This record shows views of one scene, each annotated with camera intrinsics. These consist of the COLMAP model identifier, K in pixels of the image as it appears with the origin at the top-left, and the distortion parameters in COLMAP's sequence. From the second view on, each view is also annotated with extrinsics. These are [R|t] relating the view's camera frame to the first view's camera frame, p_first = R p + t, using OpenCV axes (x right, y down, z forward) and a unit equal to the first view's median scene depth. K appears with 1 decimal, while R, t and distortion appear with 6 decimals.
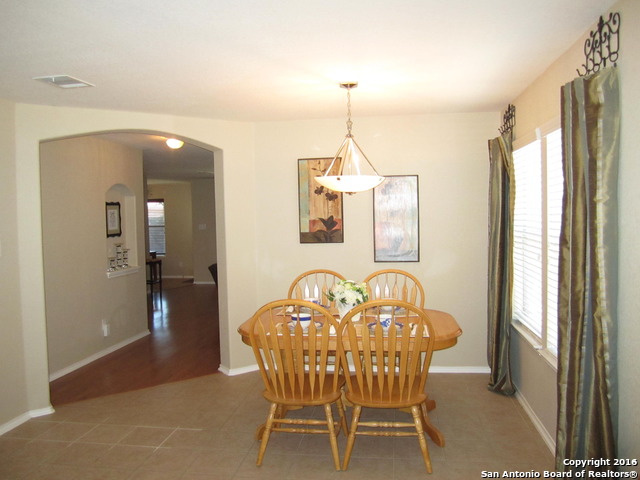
lens RADIAL K [[519.7, 0, 319.6], [0, 519.7, 238.1], [0, 0, 1]] dist [-0.070846, 0.020951]
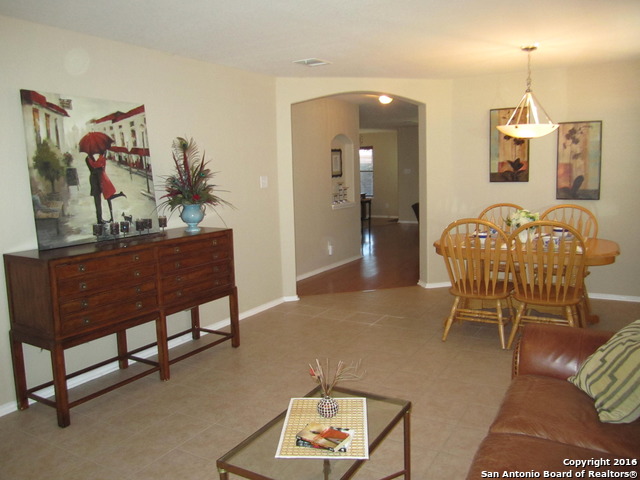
lens RADIAL K [[519.7, 0, 319.6], [0, 519.7, 238.1], [0, 0, 1]] dist [-0.070846, 0.020951]
pose [[0.926119, 0.045768, -0.374444, 0.049528], [-0.007865, 0.994739, 0.102135, 0.020349], [0.377149, -0.091644, 0.921607, -0.236578]]
